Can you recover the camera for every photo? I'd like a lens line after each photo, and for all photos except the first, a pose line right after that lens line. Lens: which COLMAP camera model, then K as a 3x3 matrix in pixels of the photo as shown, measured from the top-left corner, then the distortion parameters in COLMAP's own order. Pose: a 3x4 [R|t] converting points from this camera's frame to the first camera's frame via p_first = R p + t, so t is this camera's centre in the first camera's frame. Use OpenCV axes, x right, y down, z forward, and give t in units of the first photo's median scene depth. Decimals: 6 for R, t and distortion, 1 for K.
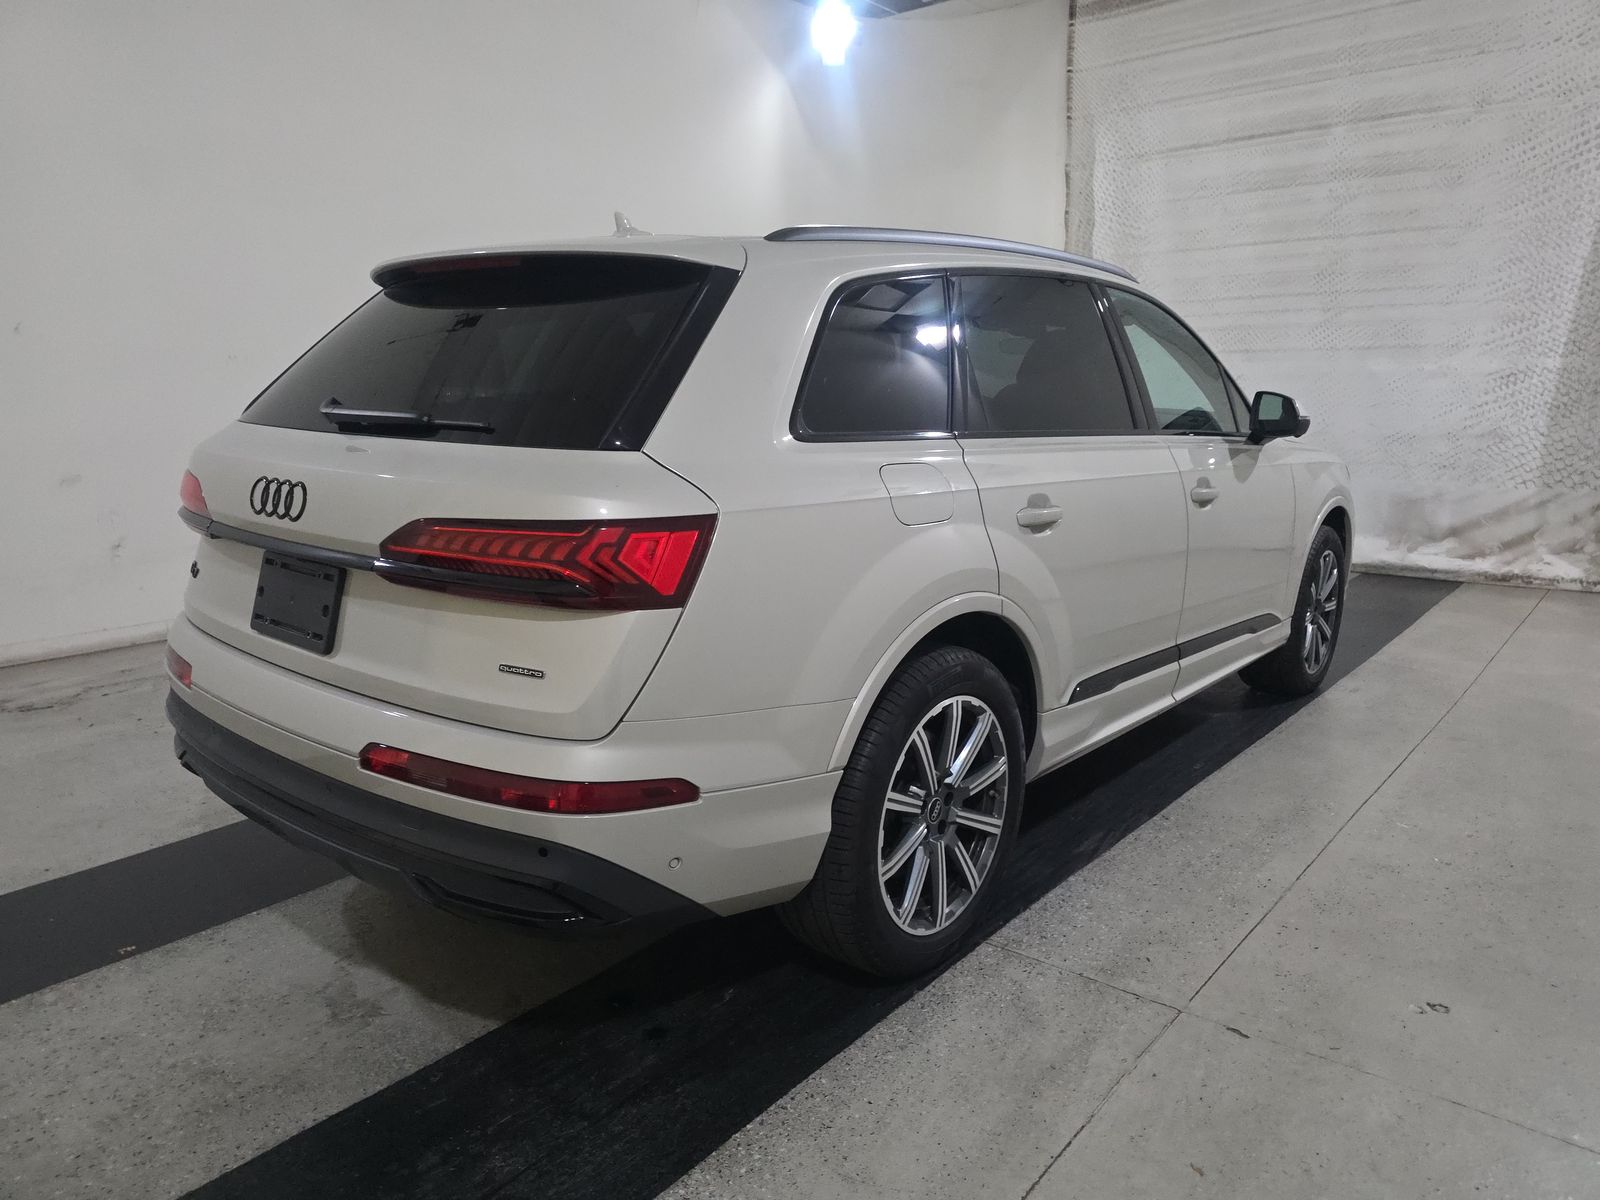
lens RADIAL K [[1075.0, 0, 795.1], [0, 1075.0, 608.7], [0, 0, 1]] dist [0.032710, -0.036852]
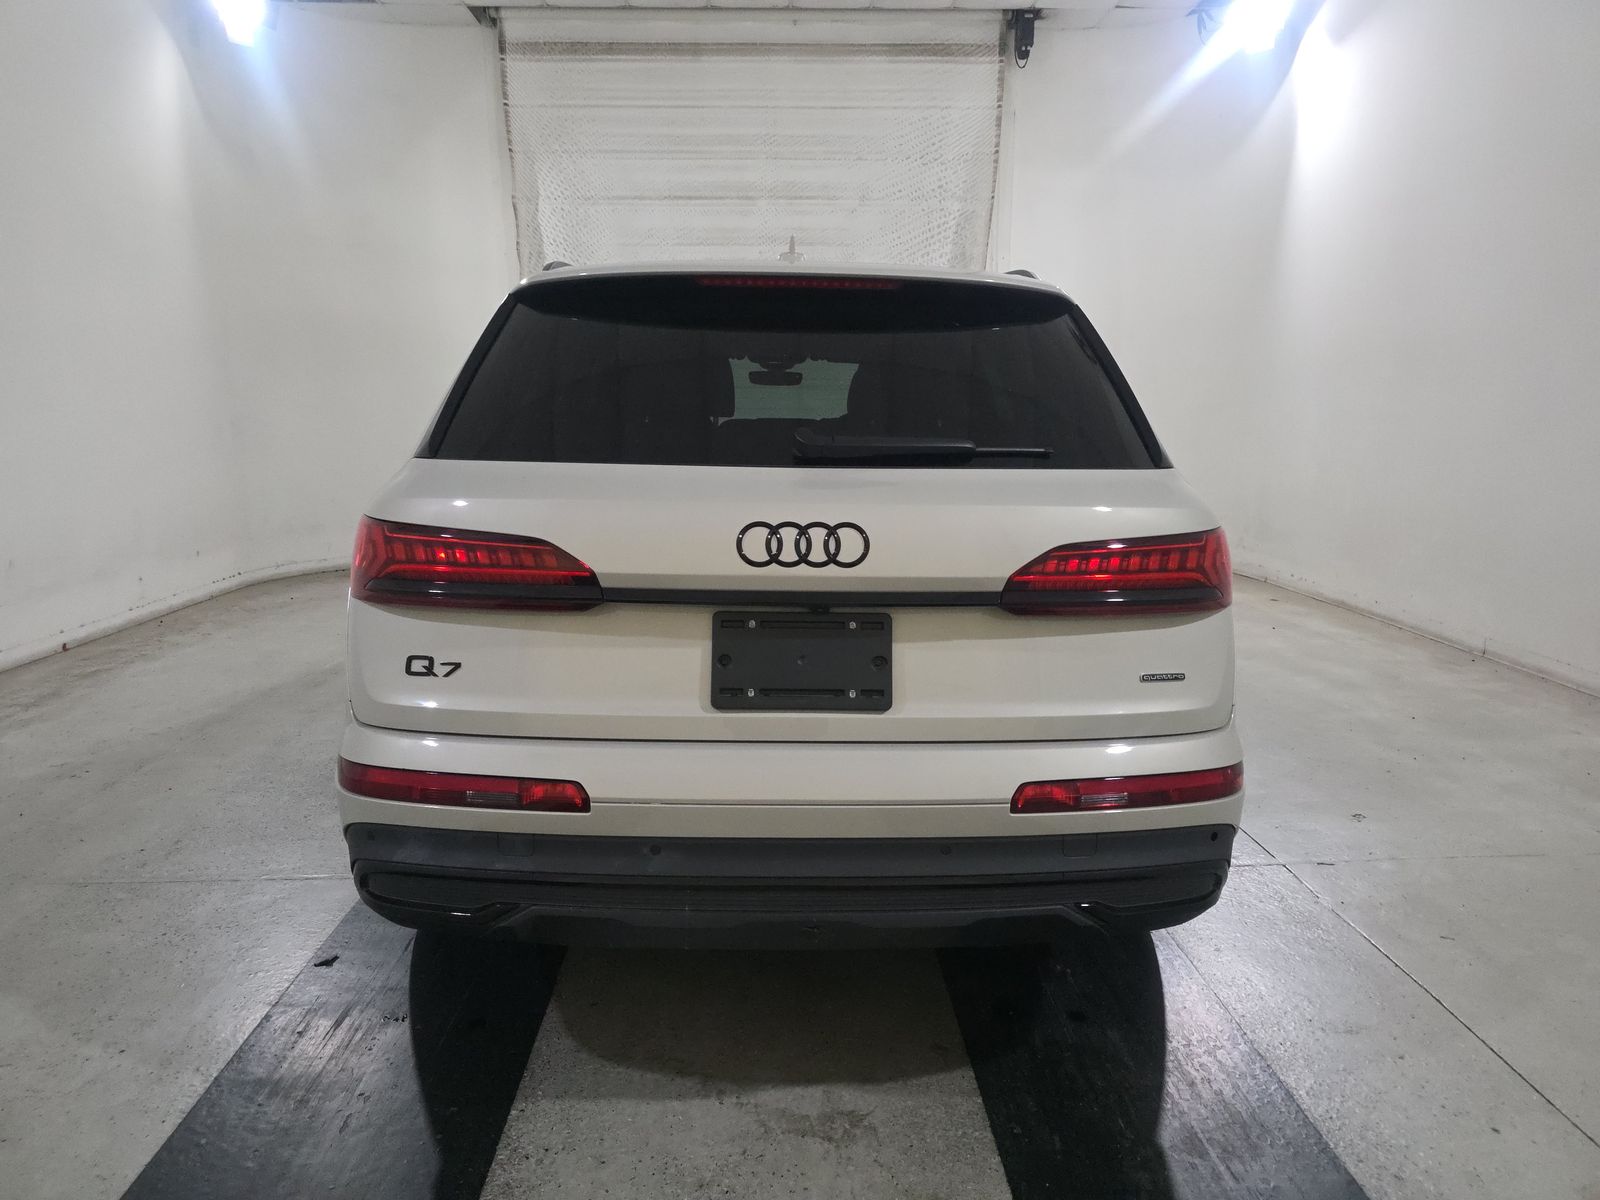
lens RADIAL K [[1088.6, 0, 800.0], [0, 1088.6, 600.0], [0, 0, 1]] dist [0.029165, -0.040731]
pose [[0.740532, -0.107425, 0.663379, -0.797011], [0.130938, 0.991287, 0.014359, -0.052424], [-0.659141, 0.076228, 0.748146, 0.271685]]
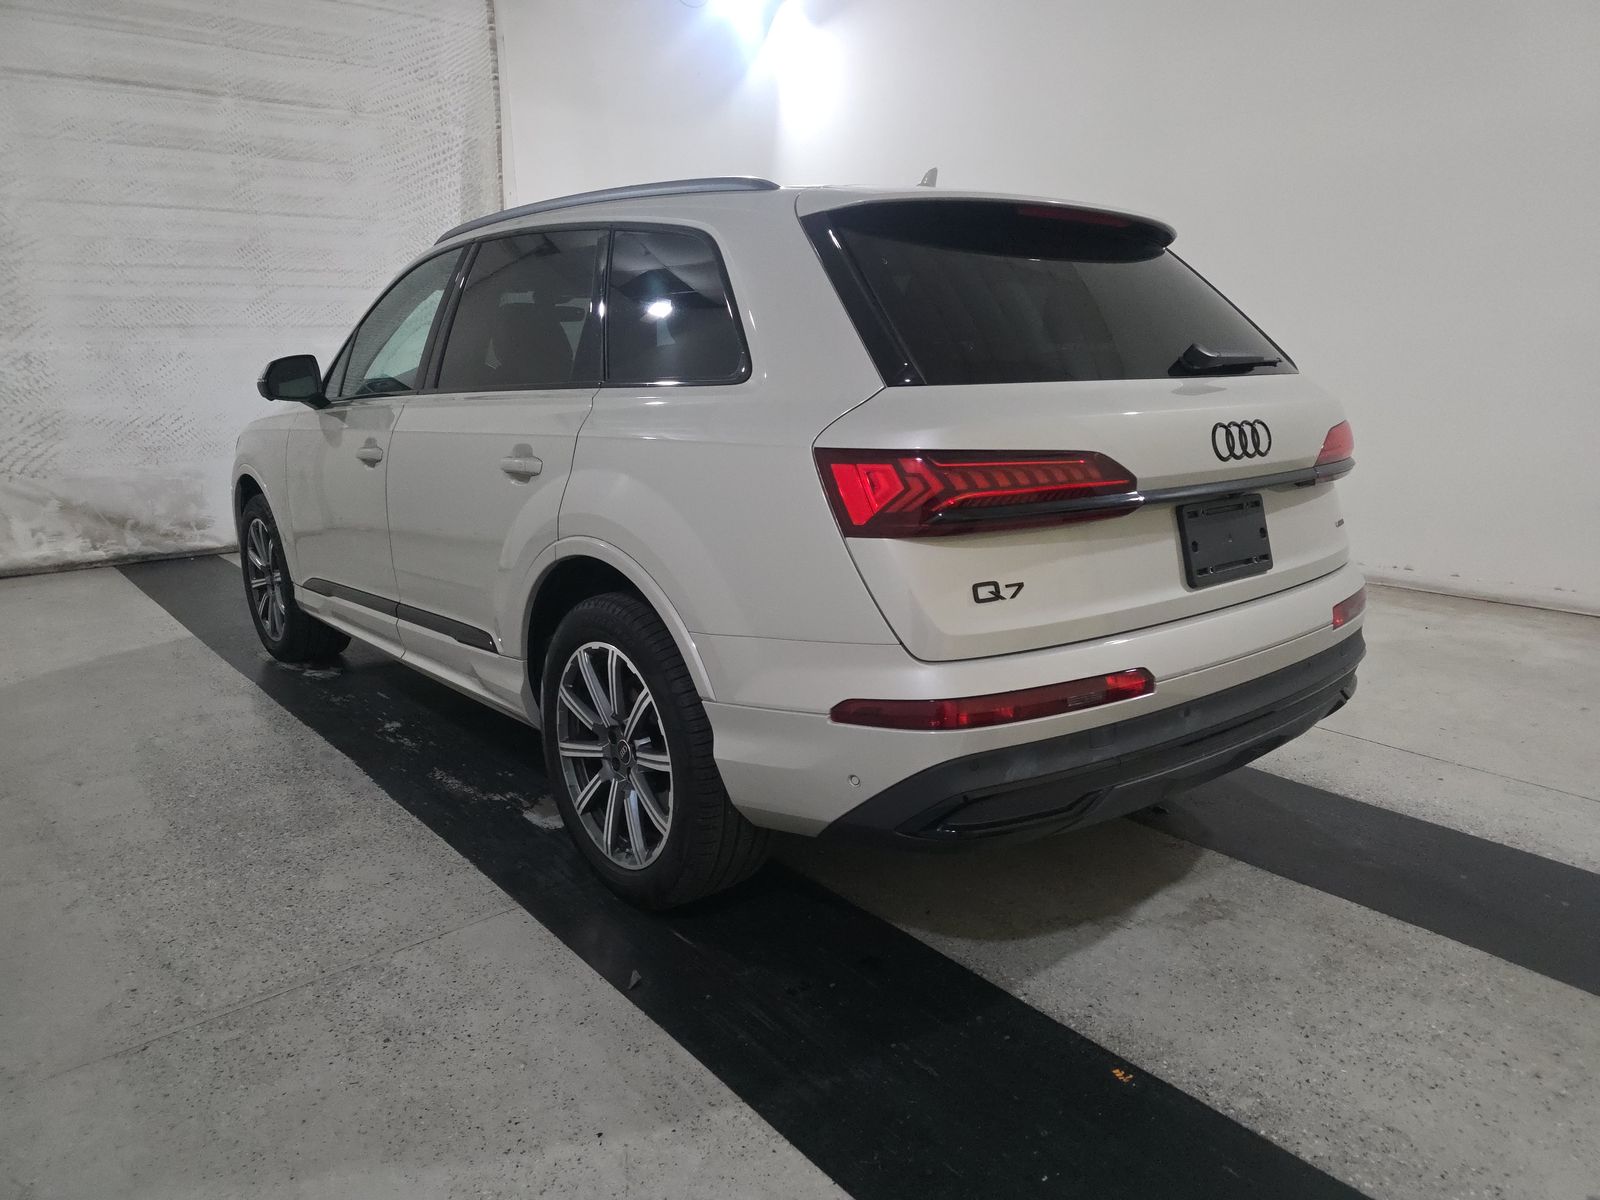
lens RADIAL K [[1077.2, 0, 830.1], [0, 1077.2, 622.0], [0, 0, 1]] dist [0.012174, -0.001176]
pose [[0.160546, -0.235915, 0.958420, -1.195610], [0.215786, 0.955916, 0.199152, -0.171605], [-0.963152, 0.174841, 0.204376, 0.903292]]
